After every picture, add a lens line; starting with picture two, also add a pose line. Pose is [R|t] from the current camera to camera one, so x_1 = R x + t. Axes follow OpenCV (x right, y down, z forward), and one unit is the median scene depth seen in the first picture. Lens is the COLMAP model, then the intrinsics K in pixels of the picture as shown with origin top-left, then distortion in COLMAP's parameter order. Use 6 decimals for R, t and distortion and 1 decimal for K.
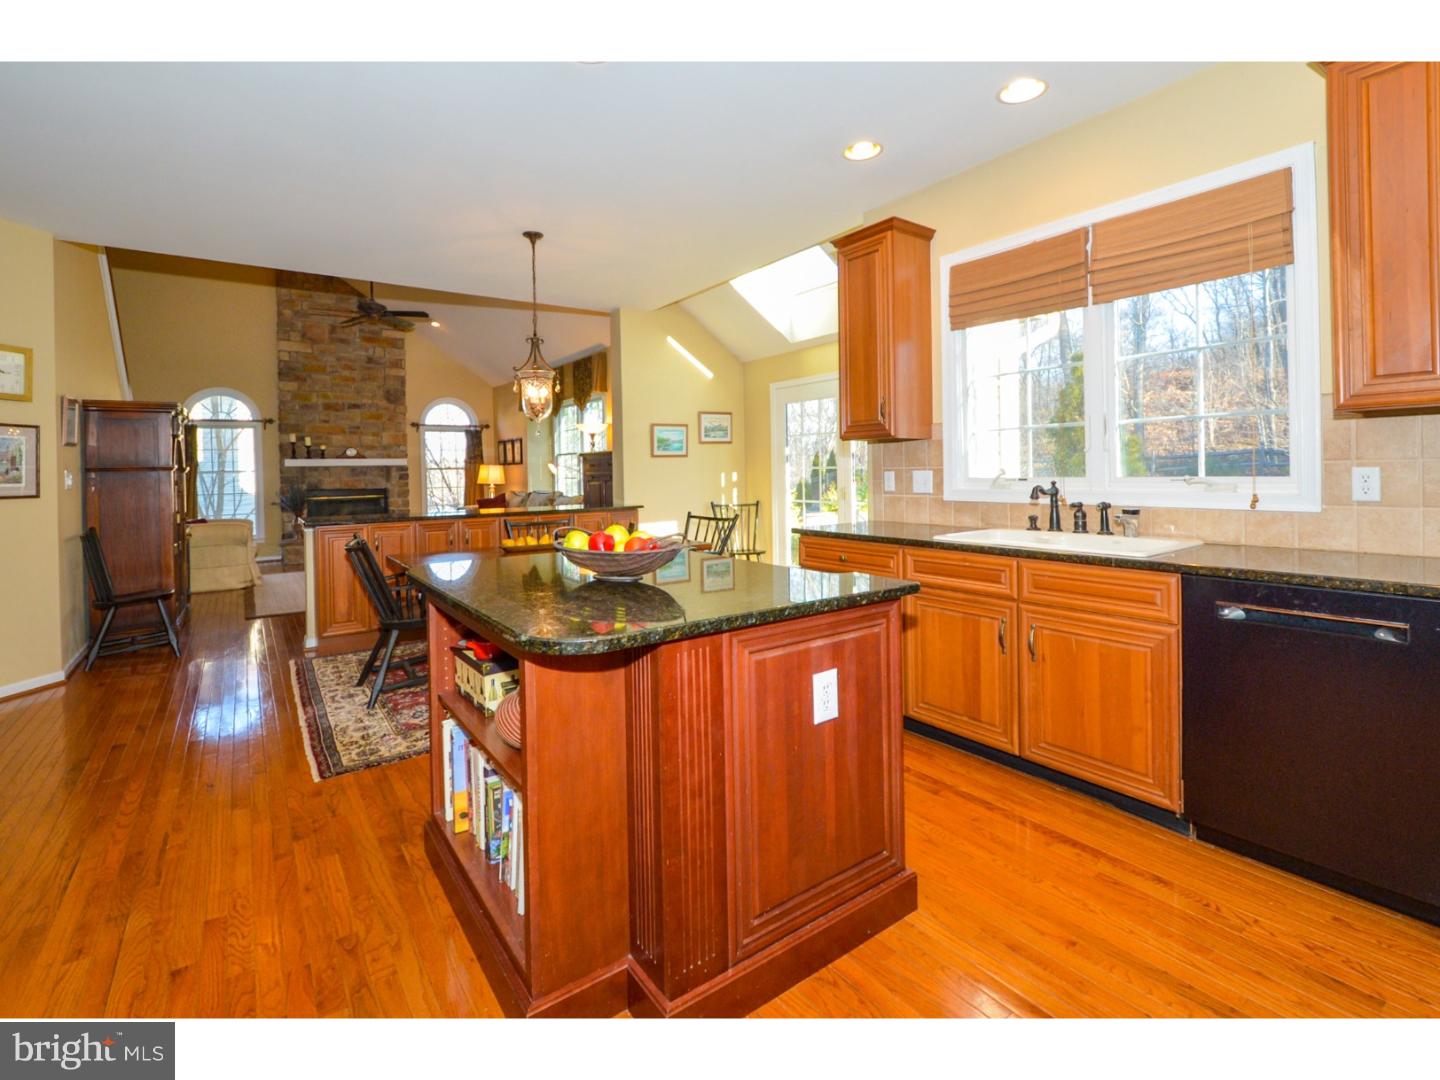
lens RADIAL K [[669.0, 0, 729.9], [0, 669.0, 475.2], [0, 0, 1]] dist [-0.001094, -0.002598]
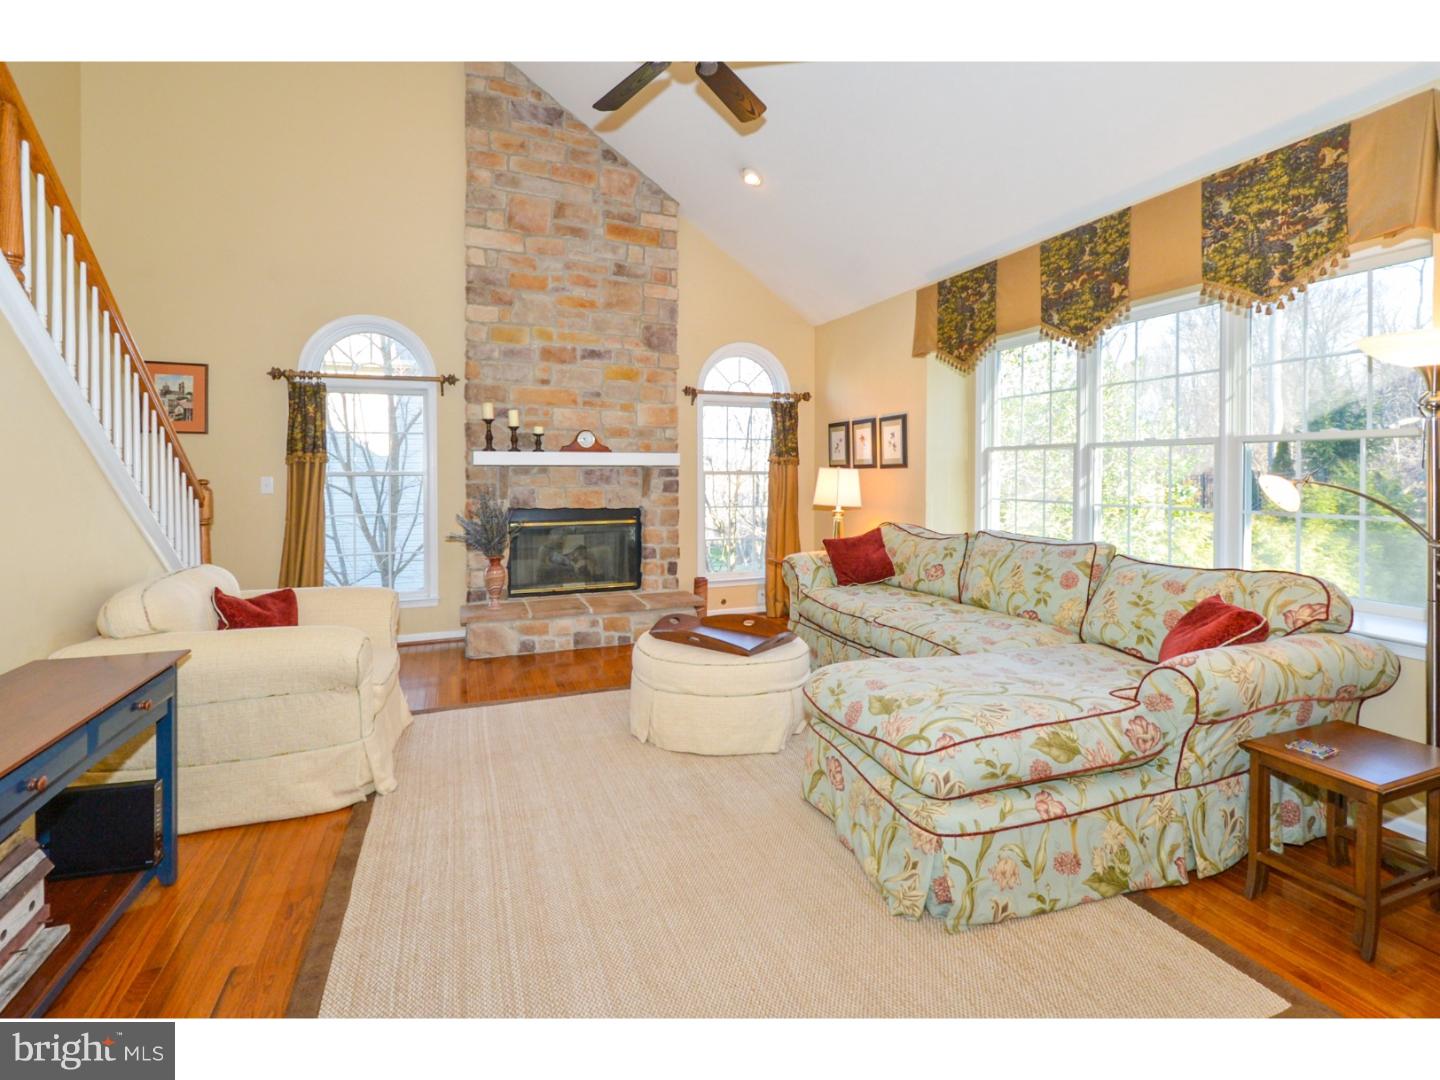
lens RADIAL K [[669.0, 0, 737.4], [0, 669.0, 475.2], [0, 0, 1]] dist [-0.001094, -0.002598]
pose [[0.971270, 0.020303, -0.237112, -0.337193], [-0.019888, 0.999794, 0.004142, -0.011556], [0.237147, 0.000693, 0.971474, 0.534641]]
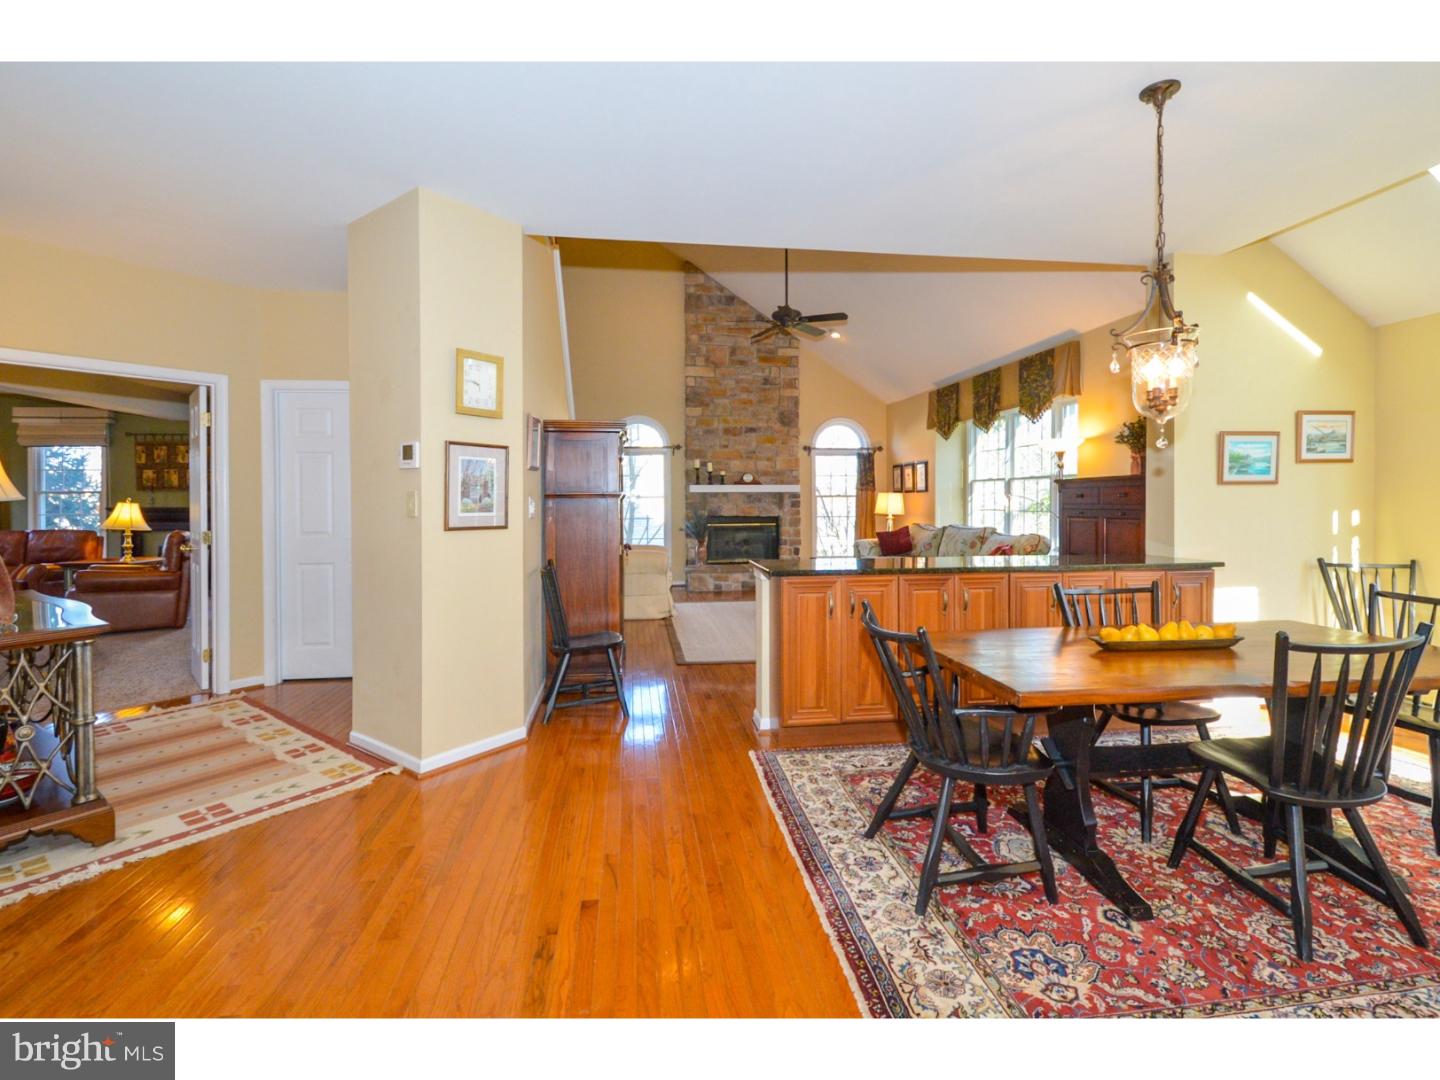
lens RADIAL K [[669.0, 0, 733.1], [0, 669.0, 505.9], [0, 0, 1]] dist [-0.001094, -0.002598]
pose [[0.887580, 0.018420, -0.460285, -0.148190], [-0.015576, 0.999829, 0.009977, -0.003830], [0.460390, -0.001686, 0.887715, 0.142945]]
